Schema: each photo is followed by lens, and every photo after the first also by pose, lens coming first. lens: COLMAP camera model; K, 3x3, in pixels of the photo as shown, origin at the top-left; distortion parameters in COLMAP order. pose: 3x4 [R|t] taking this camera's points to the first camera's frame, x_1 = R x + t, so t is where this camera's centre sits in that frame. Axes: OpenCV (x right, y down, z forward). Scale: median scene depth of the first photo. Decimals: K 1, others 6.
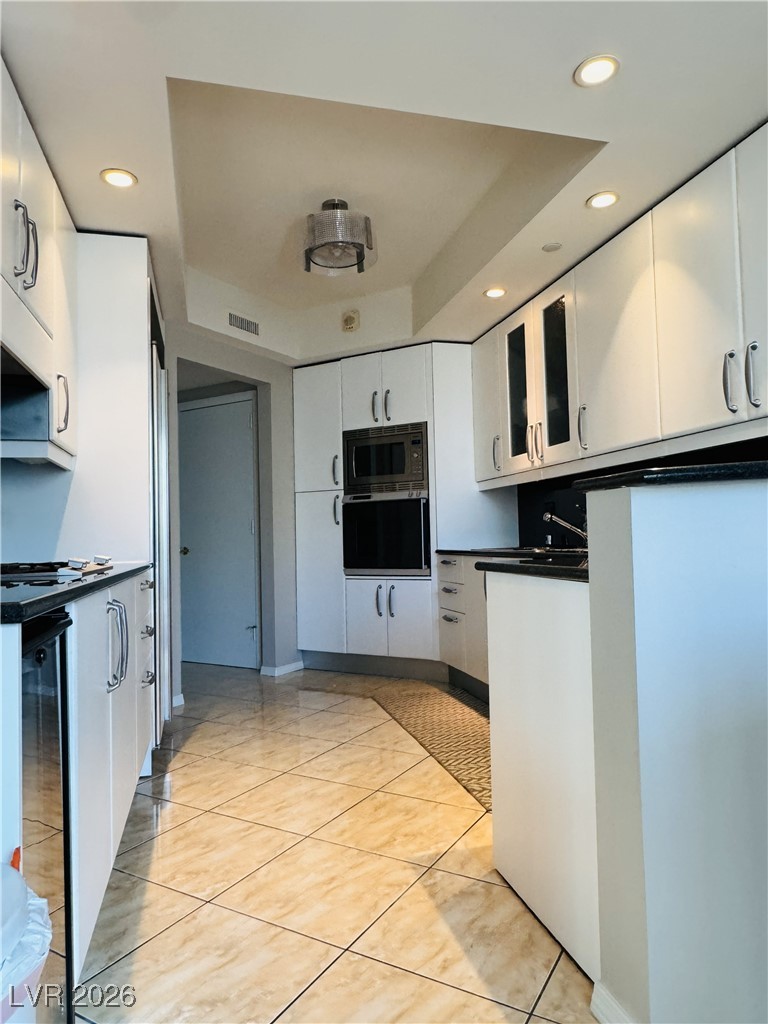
lens RADIAL K [[687.4, 0, 384.0], [0, 687.4, 512.0], [0, 0, 1]] dist [0.001871, 0.000556]
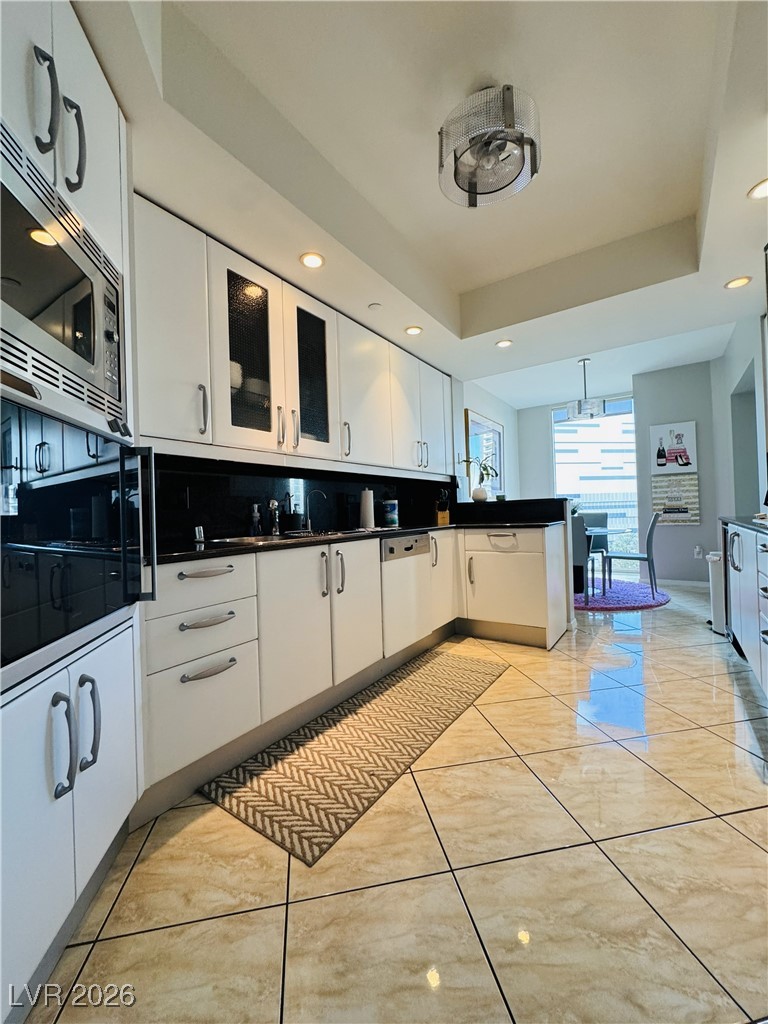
lens RADIAL K [[406.4, 0, 384.0], [0, 406.4, 512.0], [0, 0, 1]] dist [-0.000059, -0.000035]
pose [[-0.655334, 0.042945, 0.754117, -0.363222], [0.016246, 0.998953, -0.042769, 0.055086], [-0.755164, -0.015777, -0.655346, 1.553364]]
